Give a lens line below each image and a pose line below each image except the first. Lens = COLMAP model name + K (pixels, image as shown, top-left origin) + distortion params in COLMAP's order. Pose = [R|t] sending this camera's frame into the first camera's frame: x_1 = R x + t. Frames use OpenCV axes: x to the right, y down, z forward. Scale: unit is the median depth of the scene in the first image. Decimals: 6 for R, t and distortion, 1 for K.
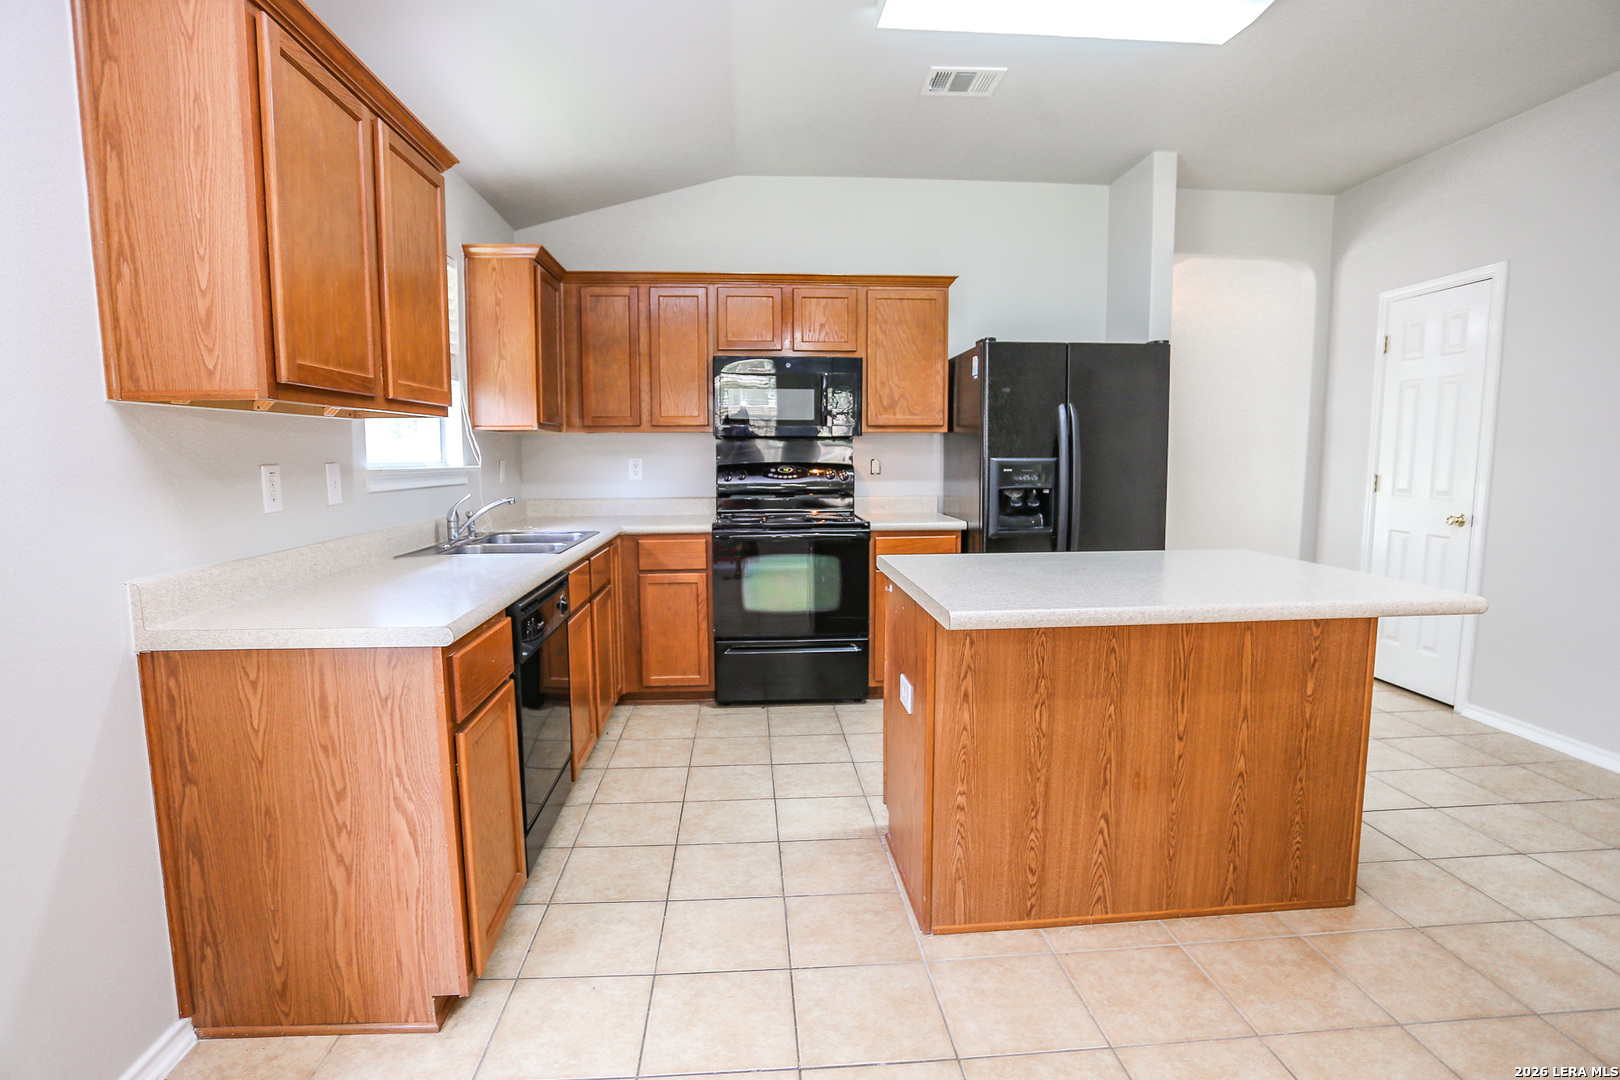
lens RADIAL K [[788.6, 0, 767.8], [0, 788.6, 542.6], [0, 0, 1]] dist [-0.063954, 0.020344]
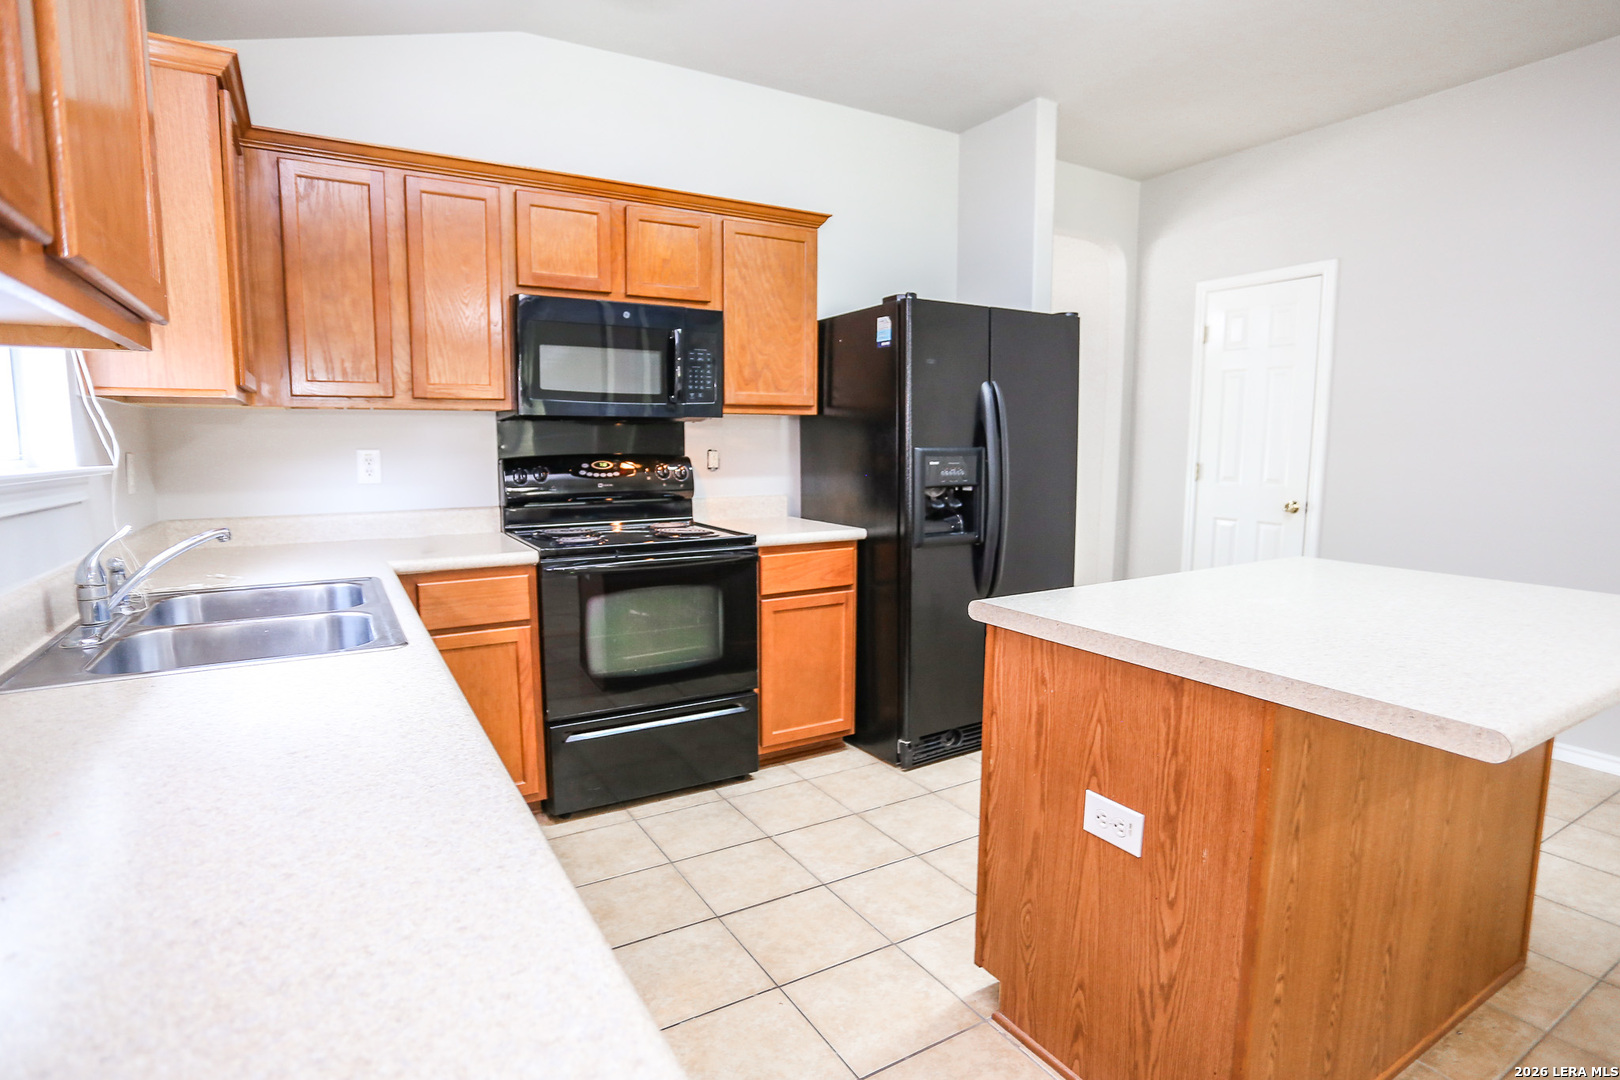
lens RADIAL K [[834.8, 0, 789.4], [0, 834.8, 548.3], [0, 0, 1]] dist [-0.078205, 0.037594]
pose [[0.893075, -0.053736, 0.446687, -0.197012], [0.047460, 0.998554, 0.025236, -0.033362], [-0.447397, -0.001338, 0.894334, 0.303787]]
